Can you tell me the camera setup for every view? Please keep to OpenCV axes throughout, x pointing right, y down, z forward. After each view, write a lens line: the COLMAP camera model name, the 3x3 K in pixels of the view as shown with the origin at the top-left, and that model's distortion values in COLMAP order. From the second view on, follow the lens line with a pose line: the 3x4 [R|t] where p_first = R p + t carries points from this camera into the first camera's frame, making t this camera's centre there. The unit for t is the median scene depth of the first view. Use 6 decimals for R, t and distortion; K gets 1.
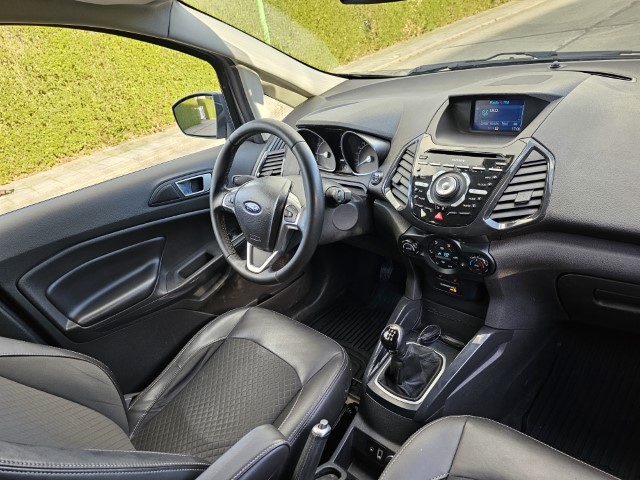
lens RADIAL K [[427.8, 0, 315.7], [0, 427.8, 242.5], [0, 0, 1]] dist [0.040194, -0.026787]
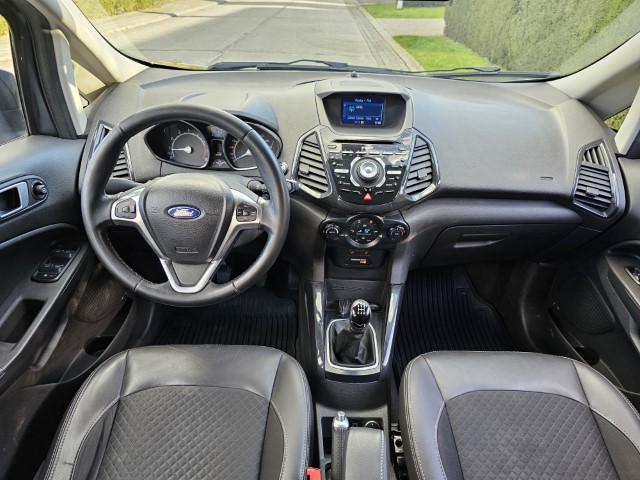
lens RADIAL K [[427.8, 0, 317.0], [0, 427.8, 237.9], [0, 0, 1]] dist [0.040194, -0.026787]
pose [[0.712284, -0.163949, 0.682475, -0.543952], [0.178096, 0.982732, 0.050204, -0.032156], [-0.678921, 0.085787, 0.729183, 0.250091]]
